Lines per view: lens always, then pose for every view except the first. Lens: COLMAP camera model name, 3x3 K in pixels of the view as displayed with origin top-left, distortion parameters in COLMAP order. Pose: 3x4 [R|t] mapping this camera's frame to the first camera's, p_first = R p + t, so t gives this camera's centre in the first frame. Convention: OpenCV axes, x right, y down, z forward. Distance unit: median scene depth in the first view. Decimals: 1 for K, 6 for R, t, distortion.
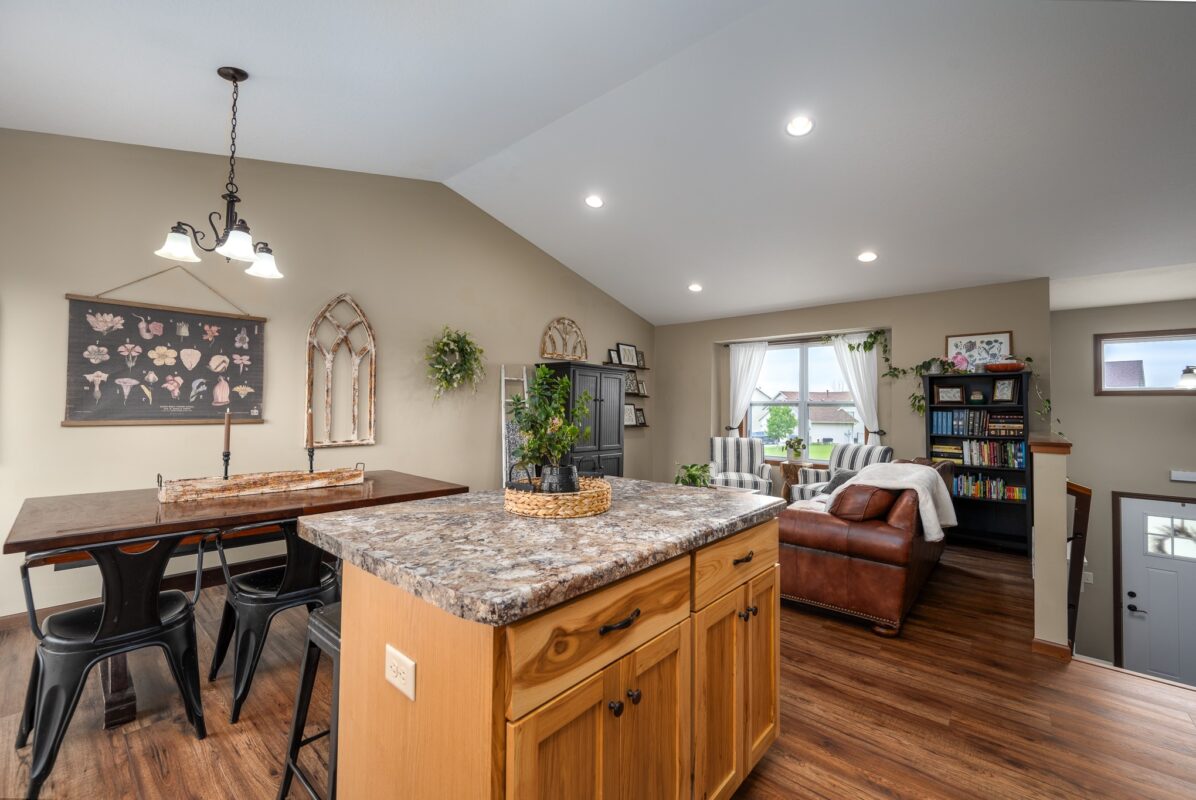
lens RADIAL K [[479.1, 0, 606.5], [0, 479.1, 393.3], [0, 0, 1]] dist [0.001174, 0.000401]
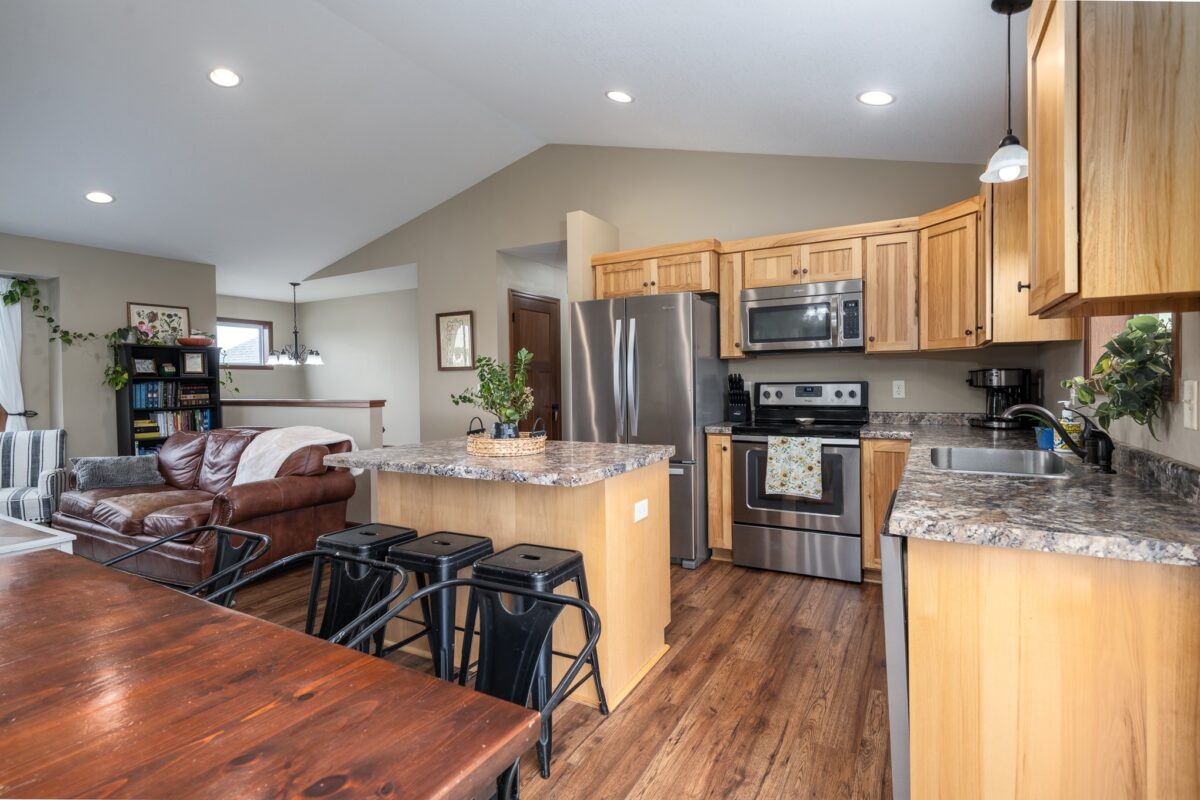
lens RADIAL K [[568.2, 0, 592.5], [0, 568.2, 384.8], [0, 0, 1]] dist [-0.029330, -0.000280]
pose [[-0.181806, -0.016265, 0.983200, -0.594440], [-0.022948, 0.999661, 0.012294, 0.006544], [-0.983067, -0.020327, -0.182118, 0.363606]]
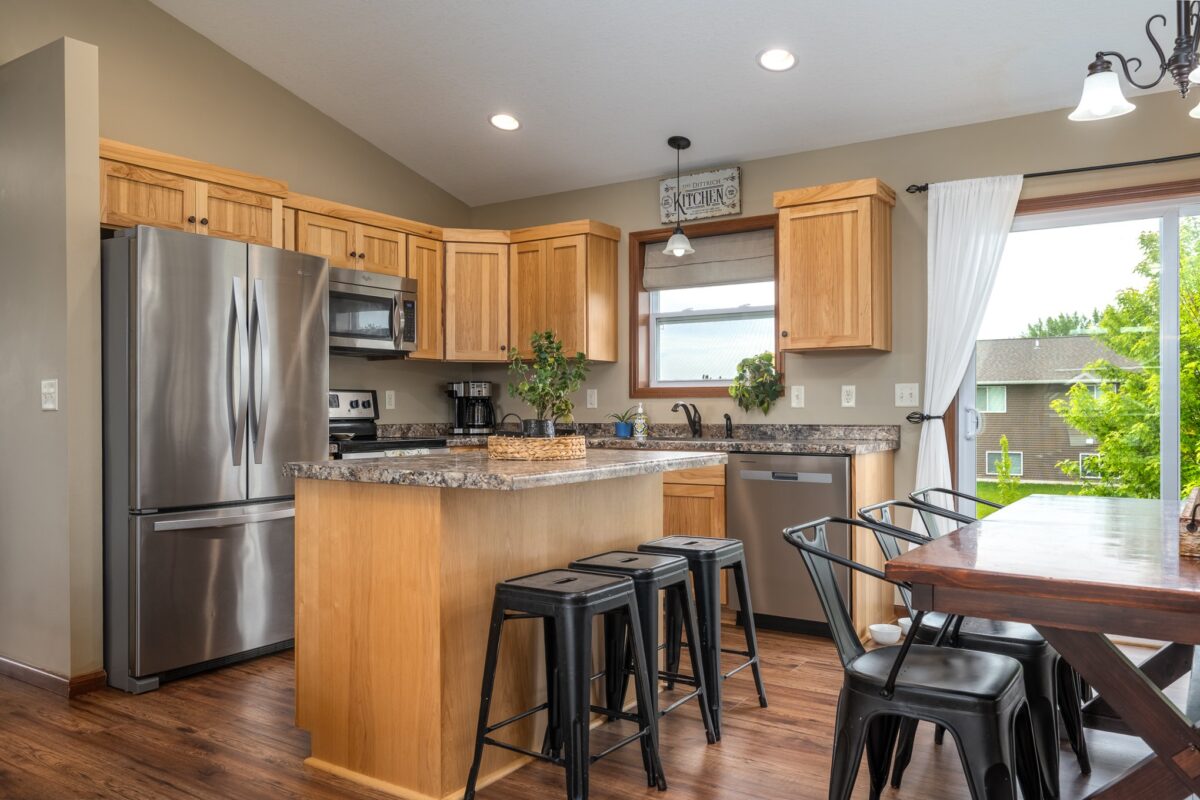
lens RADIAL K [[900.5, 0, 605.3], [0, 900.5, 404.9], [0, 0, 1]] dist [-0.011498, 0.001760]
pose [[-0.992053, -0.010708, -0.125365, 0.001028], [-0.005714, 0.999178, -0.040129, 0.068032], [0.125692, -0.039094, -0.991299, 1.029909]]
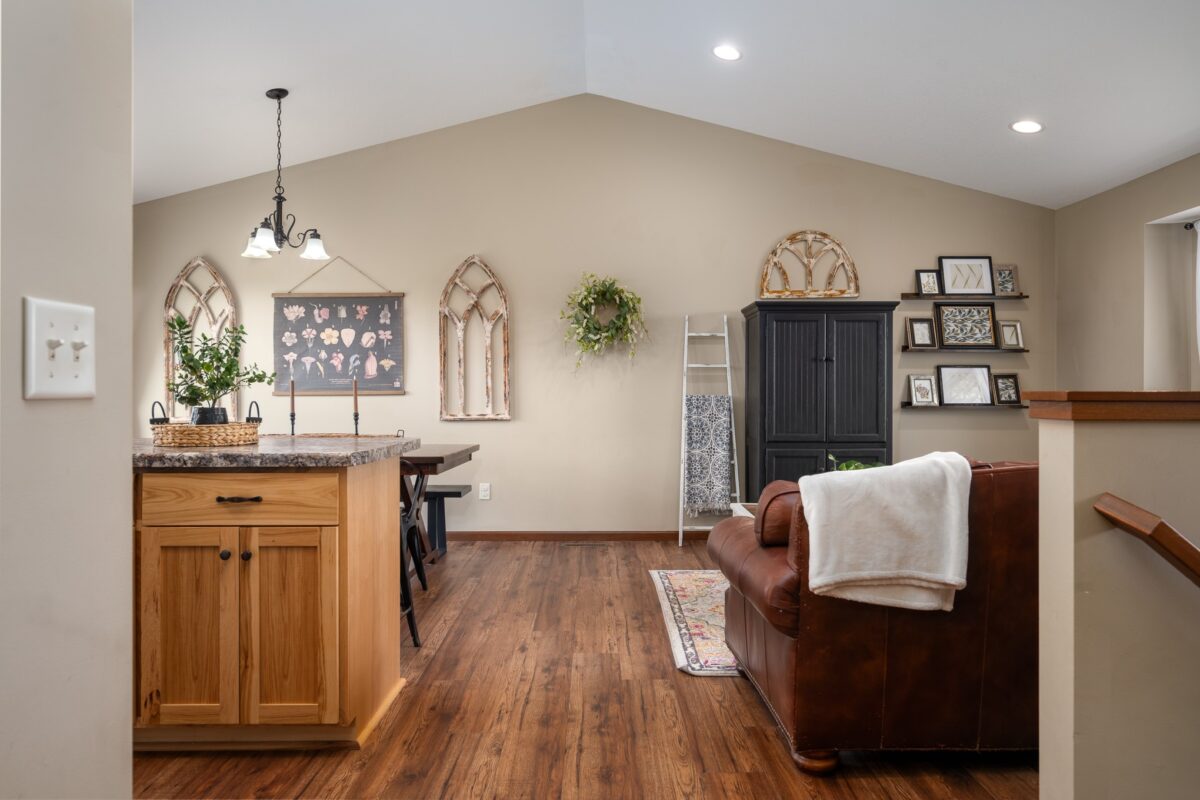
lens RADIAL K [[771.7, 0, 614.2], [0, 771.7, 395.2], [0, 0, 1]] dist [-0.006482, 0.003702]
pose [[0.668067, -0.015229, -0.743946, 0.639529], [0.035672, 0.999297, 0.011578, 0.046782], [0.743246, -0.034272, 0.668140, 0.173676]]
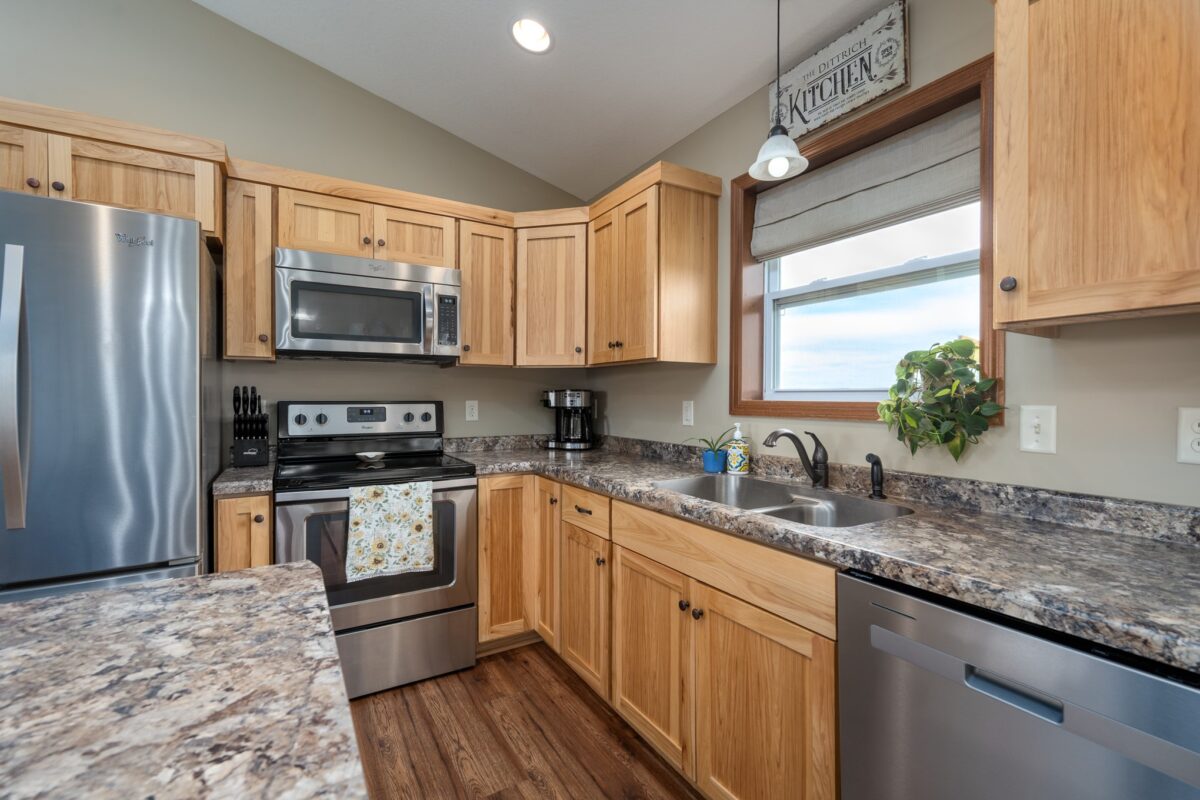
lens RADIAL K [[518.9, 0, 602.7], [0, 518.9, 399.1], [0, 0, 1]] dist [-0.004430, 0.000713]
pose [[-0.949225, -0.016988, 0.314138, -0.222885], [-0.025749, 0.999386, -0.023761, 0.009974], [-0.313541, -0.030643, -0.949080, 0.339169]]
